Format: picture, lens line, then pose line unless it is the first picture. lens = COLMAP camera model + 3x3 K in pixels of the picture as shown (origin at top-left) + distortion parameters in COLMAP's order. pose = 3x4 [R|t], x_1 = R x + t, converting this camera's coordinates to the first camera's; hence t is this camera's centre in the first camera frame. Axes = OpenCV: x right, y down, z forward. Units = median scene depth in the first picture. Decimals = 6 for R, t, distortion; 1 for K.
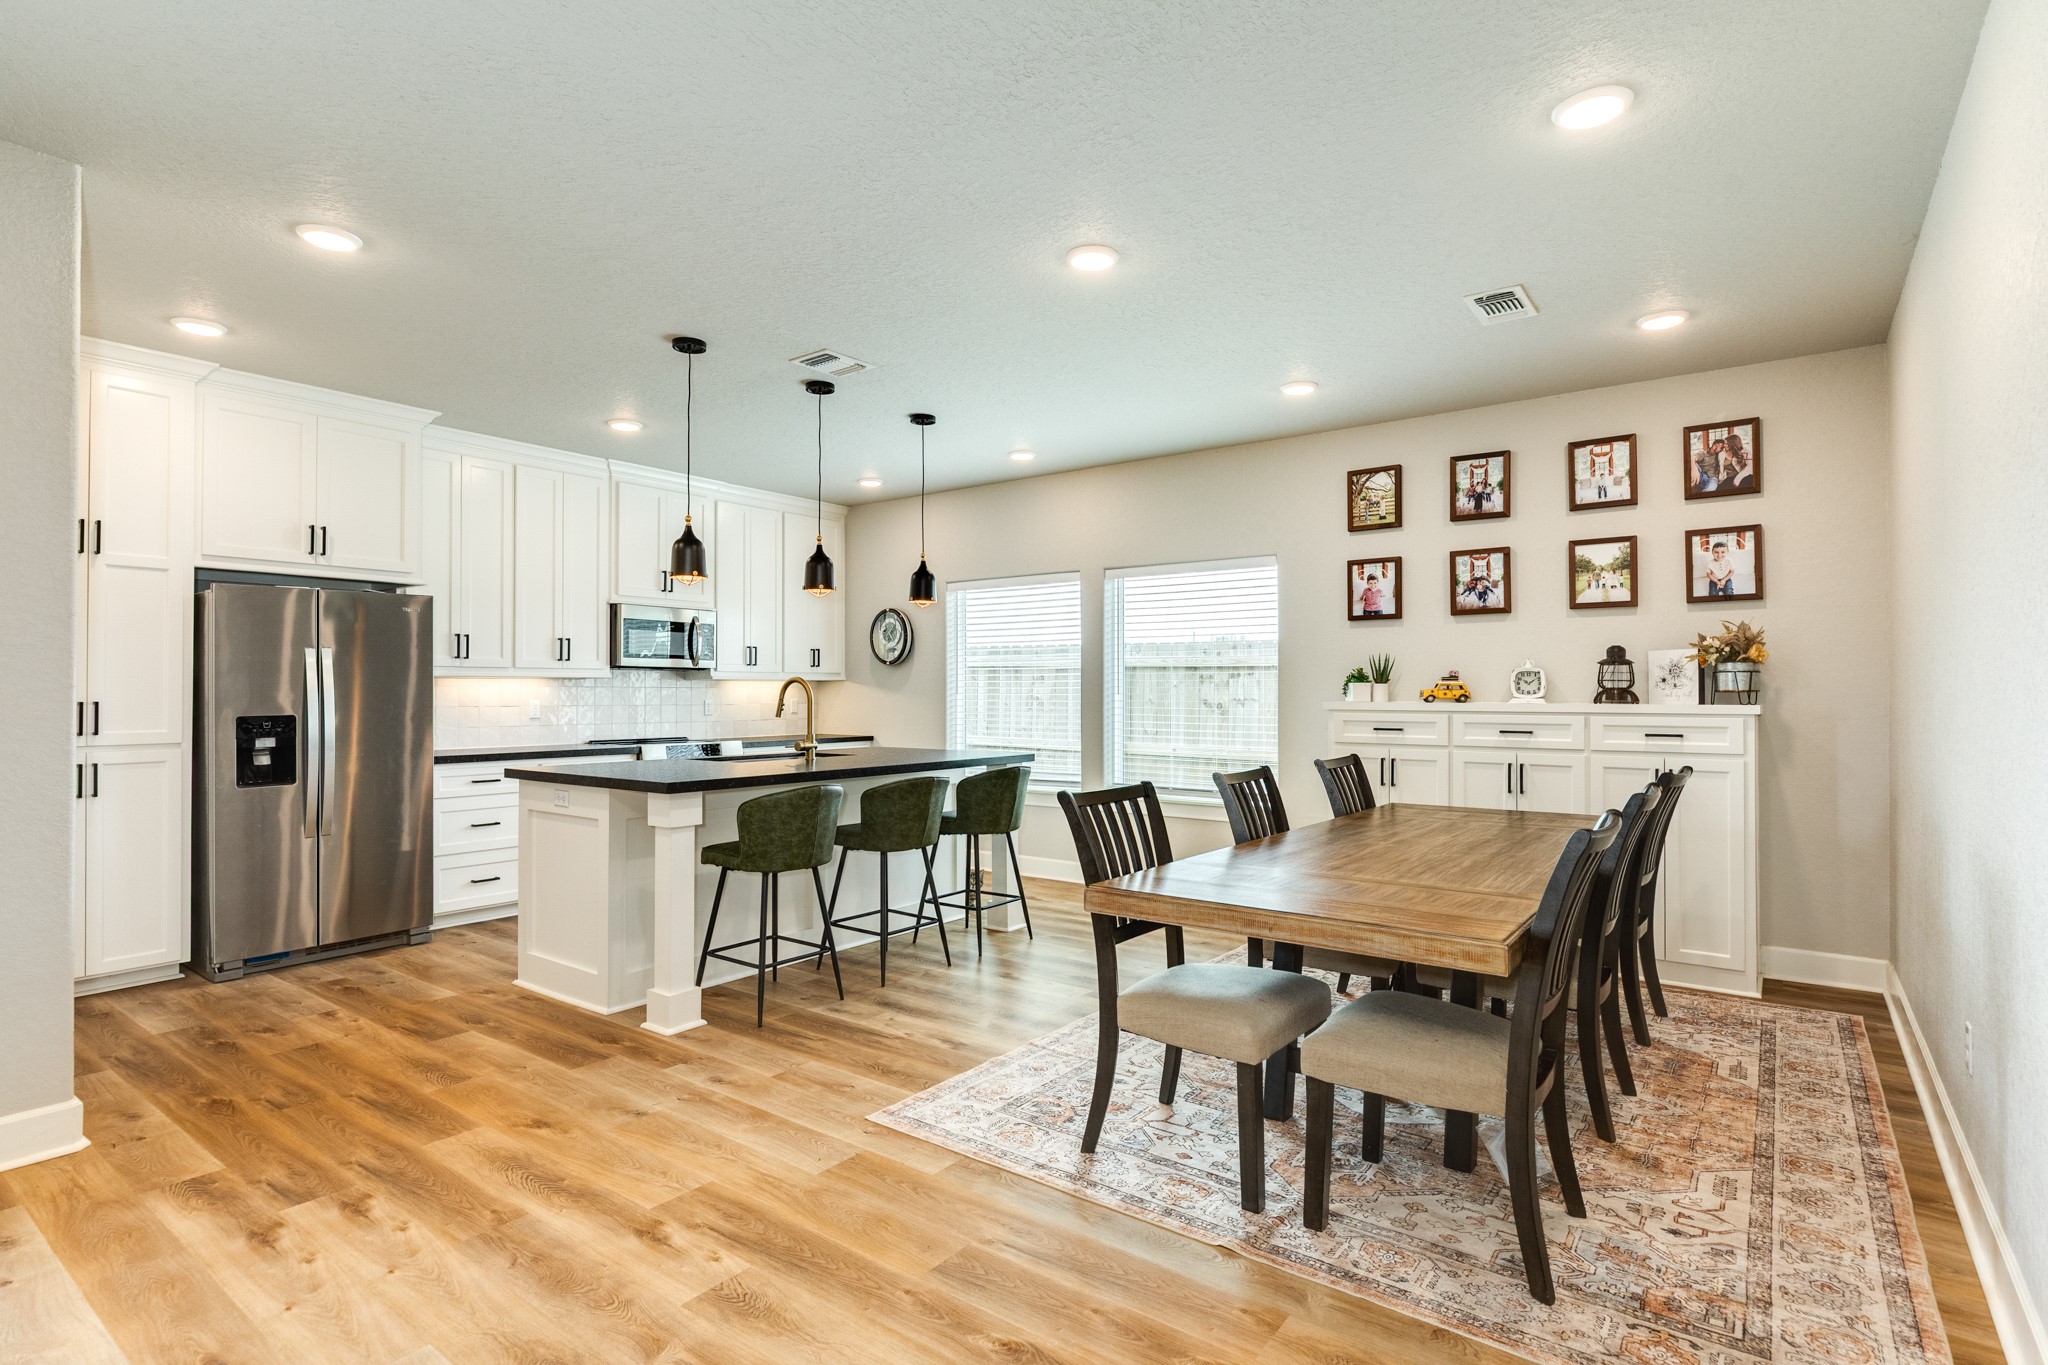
lens RADIAL K [[1016.4, 0, 1023.0], [0, 1016.4, 674.7], [0, 0, 1]] dist [0.002058, -0.000397]
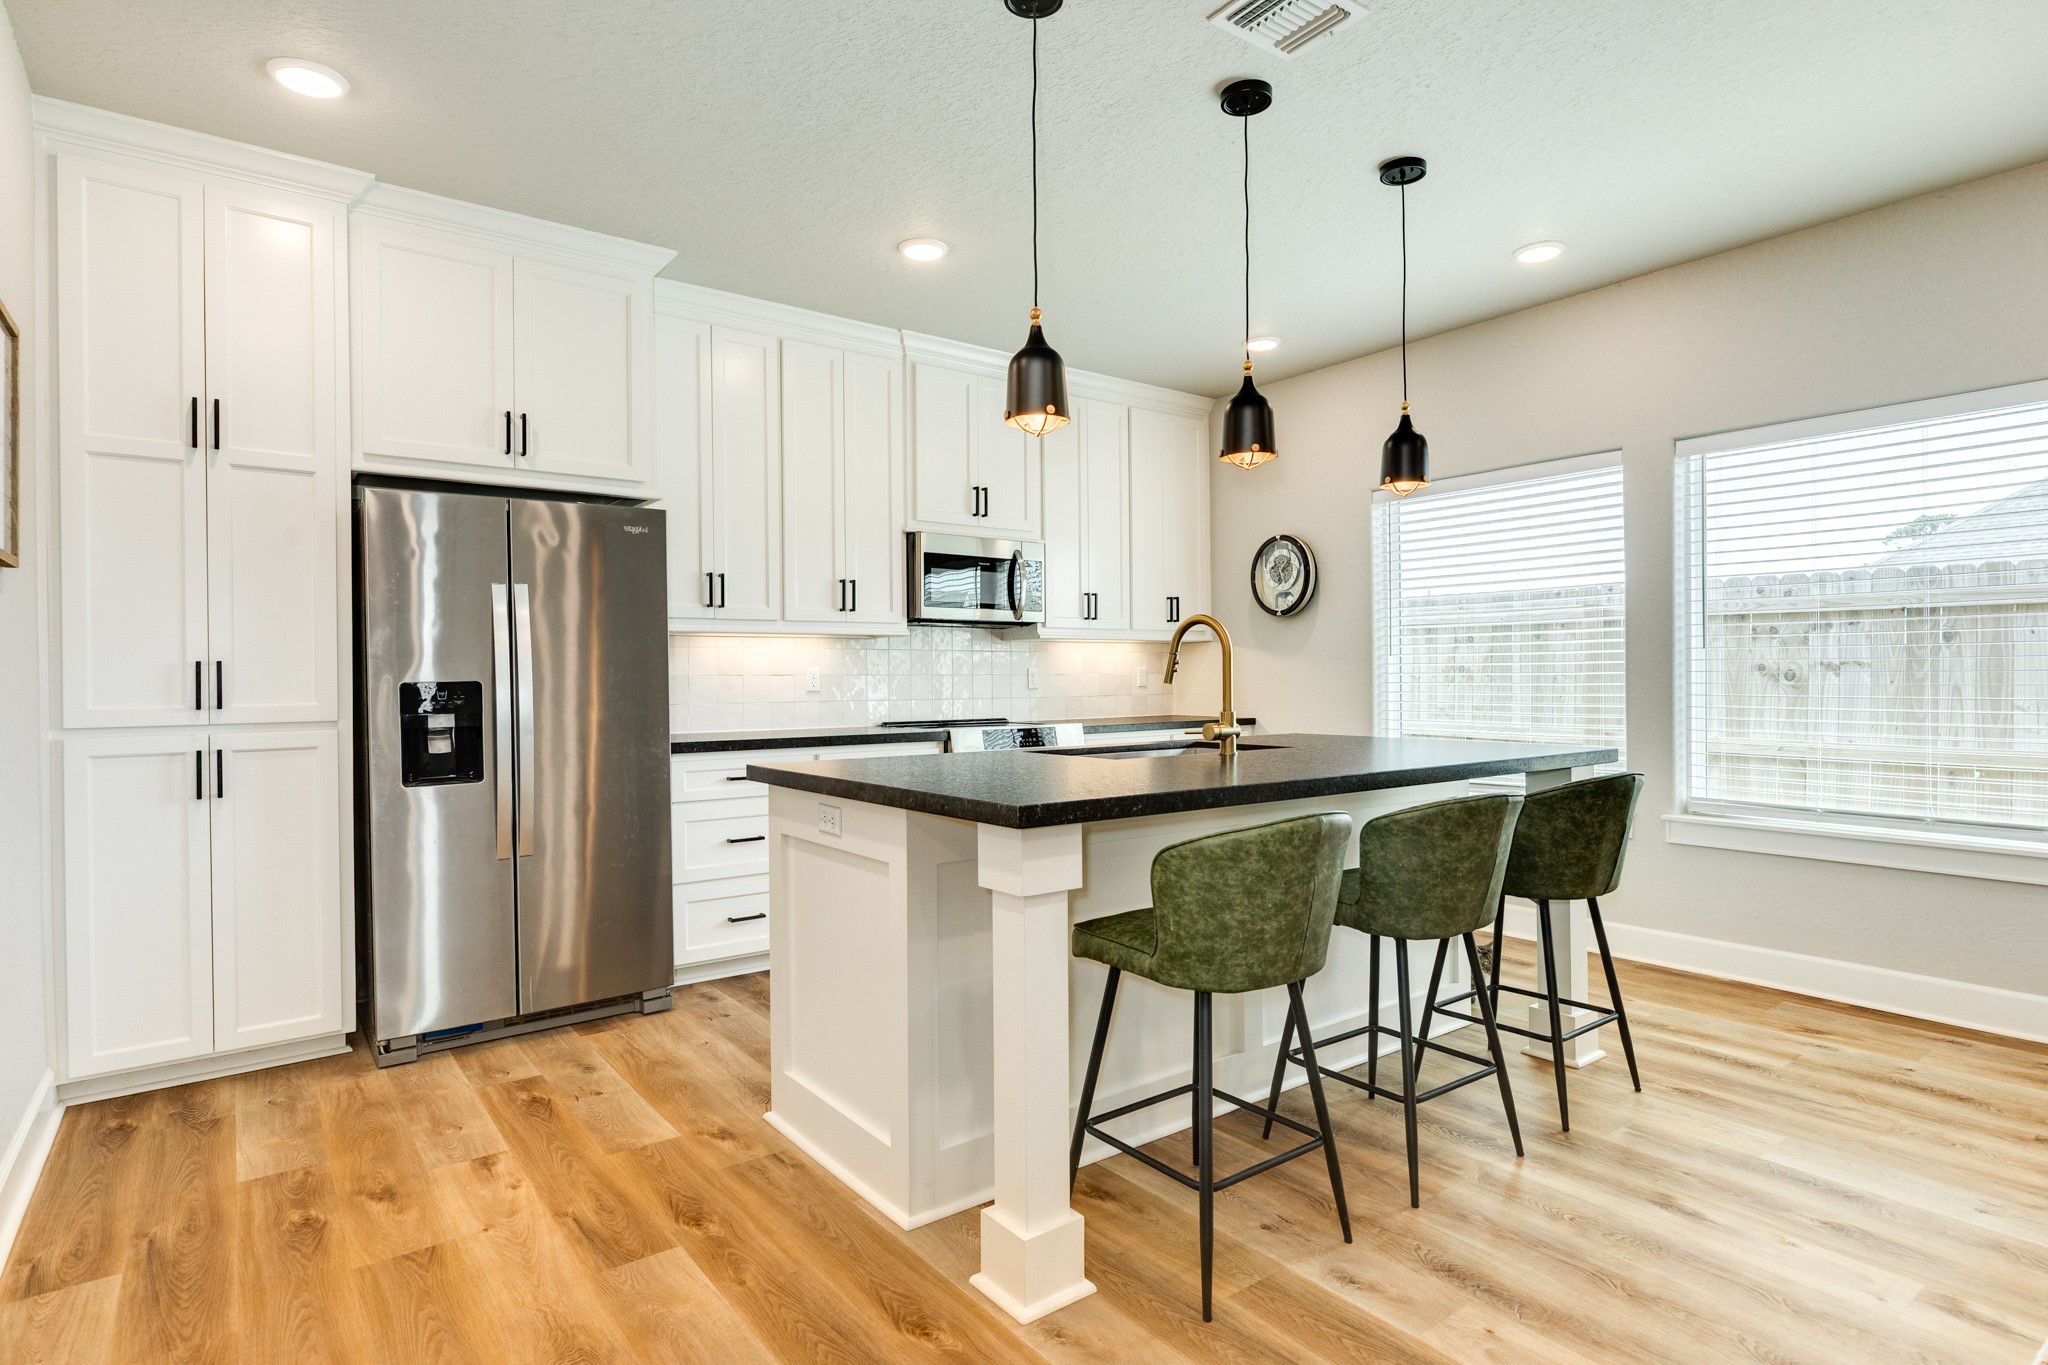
lens RADIAL K [[1016.4, 0, 1023.0], [0, 1016.4, 674.7], [0, 0, 1]] dist [0.002058, -0.000397]
pose [[0.962459, -0.008328, -0.271298, -0.166619], [0.011937, 0.999861, 0.011654, 0.029799], [0.271163, -0.014455, 0.962425, 0.414243]]
